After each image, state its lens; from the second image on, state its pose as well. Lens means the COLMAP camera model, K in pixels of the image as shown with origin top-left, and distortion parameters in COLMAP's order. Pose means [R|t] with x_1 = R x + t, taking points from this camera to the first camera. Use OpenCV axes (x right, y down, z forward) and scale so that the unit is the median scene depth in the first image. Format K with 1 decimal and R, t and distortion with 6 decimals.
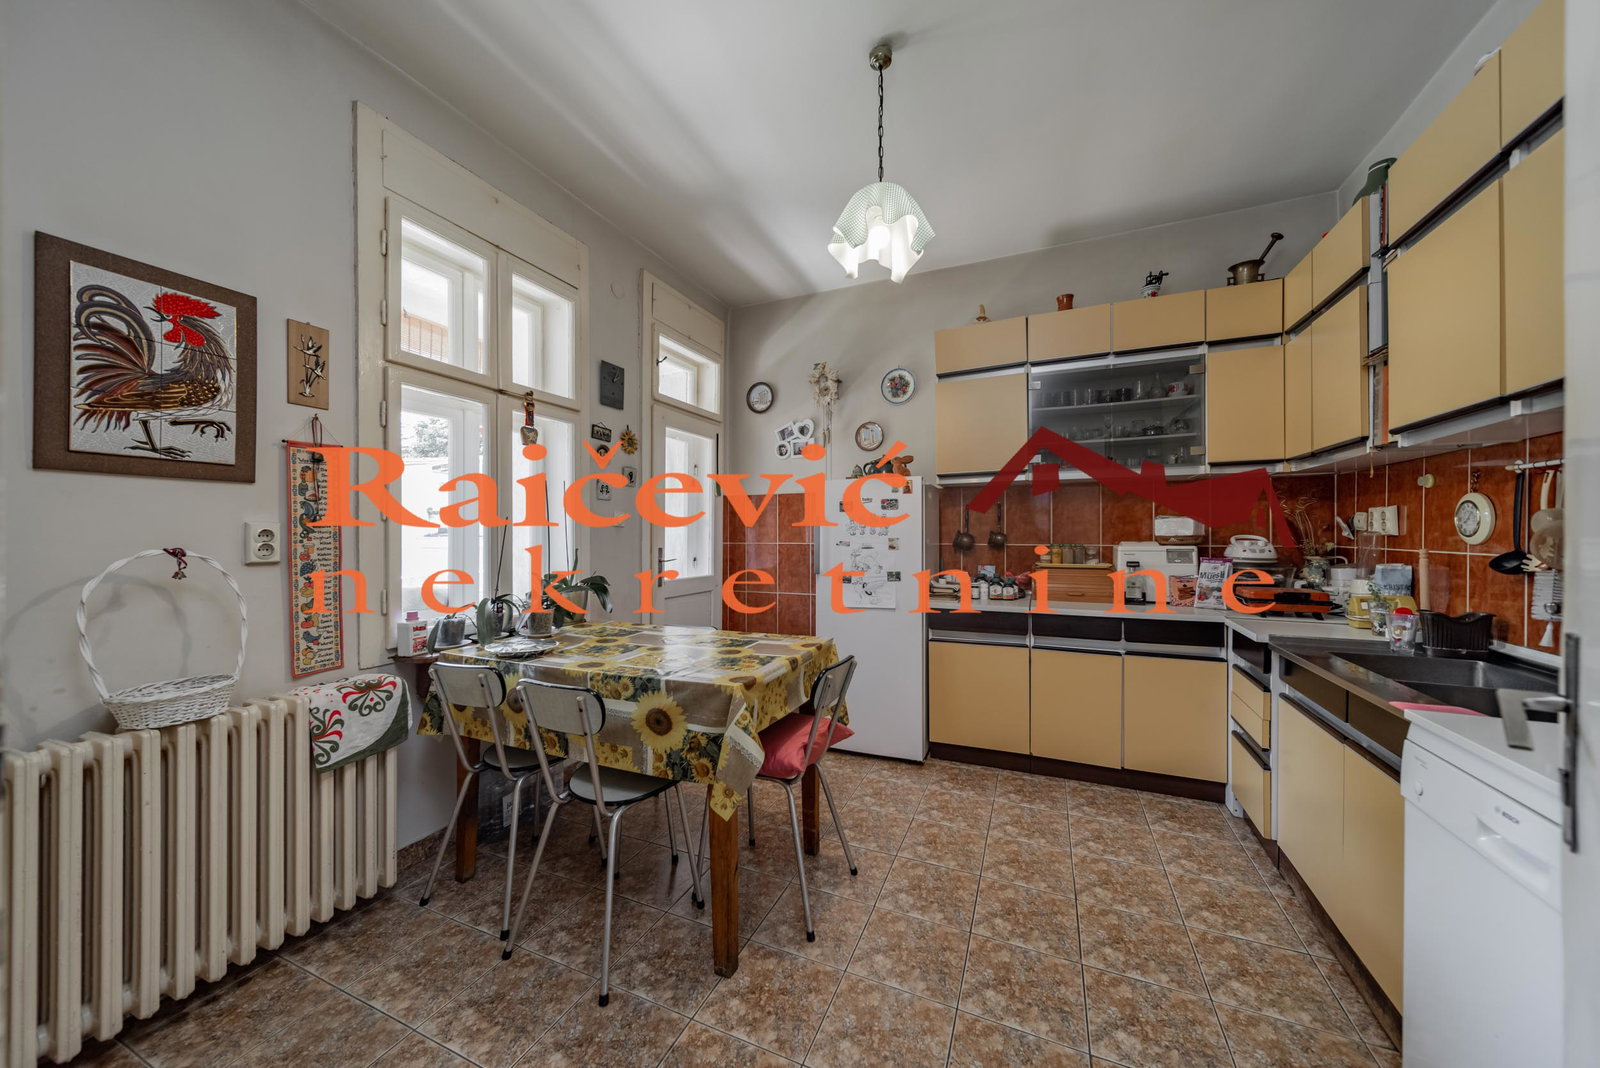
lens RADIAL K [[563.7, 0, 800.6], [0, 563.7, 534.0], [0, 0, 1]] dist [-0.002118, -0.000141]
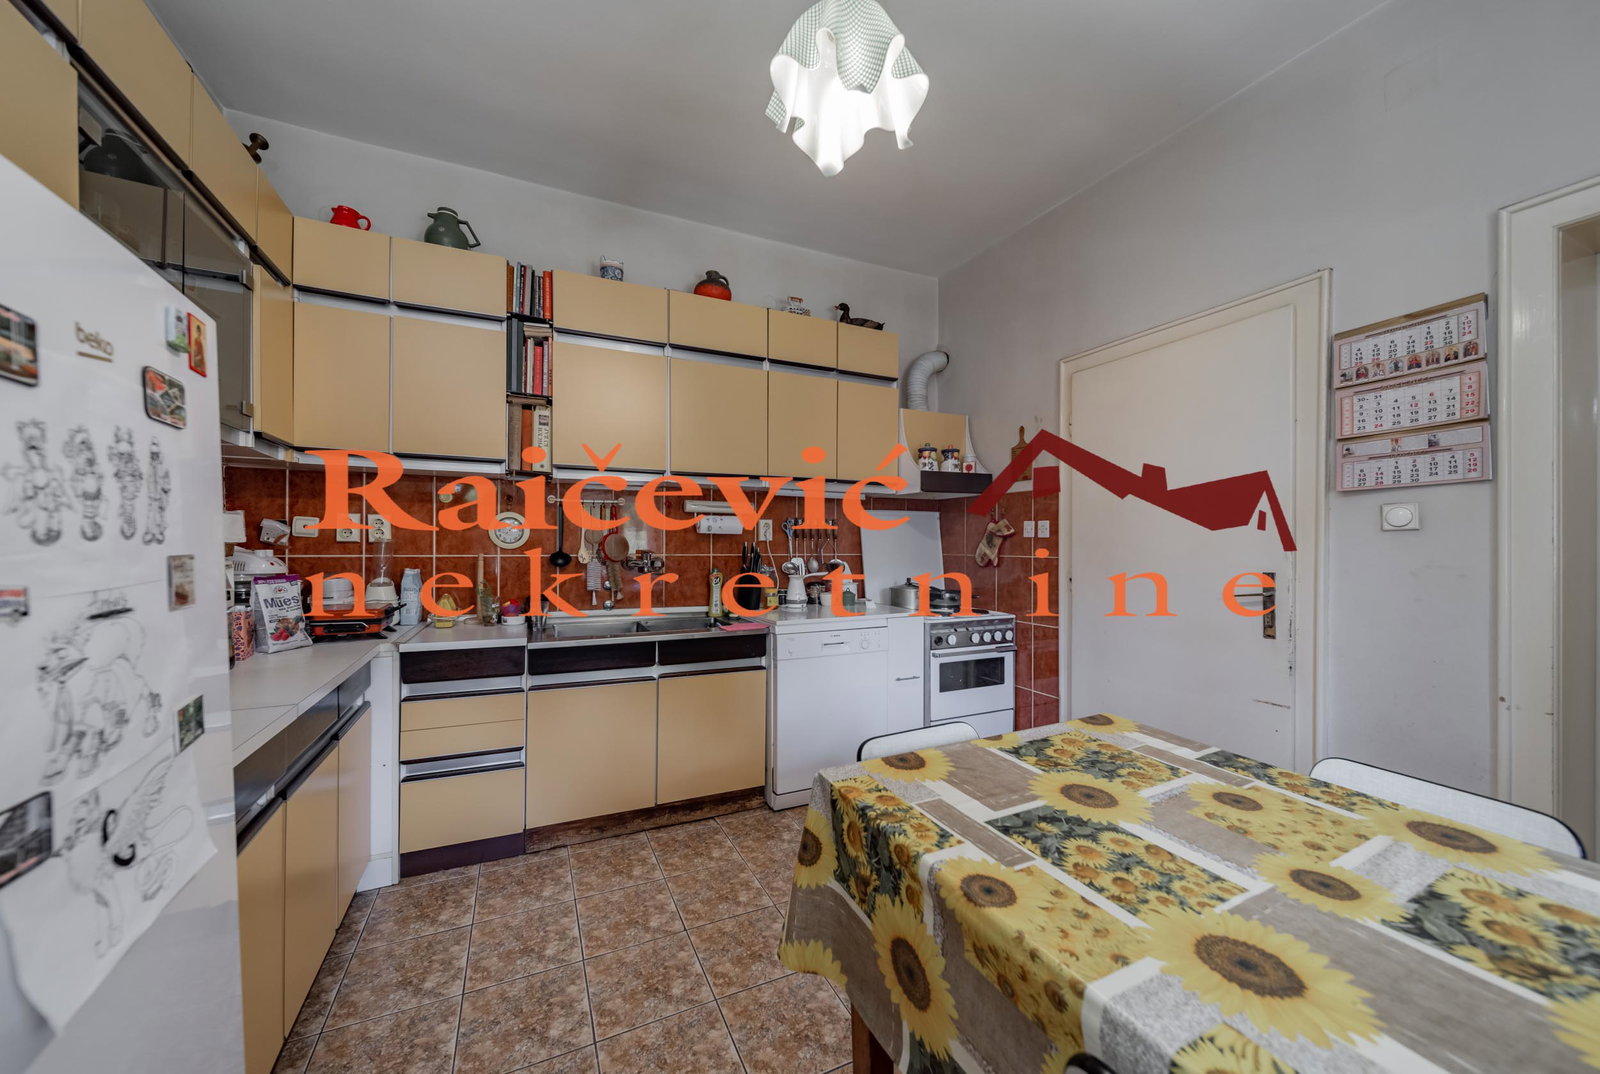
lens RADIAL K [[577.9, 0, 793.8], [0, 577.9, 539.5], [0, 0, 1]] dist [0.000133, 0.000006]
pose [[-0.755347, 0.001909, 0.655323, -0.255198], [-0.000859, 0.999992, -0.003904, 0.002731], [-0.655325, -0.003512, -0.755339, 1.478963]]
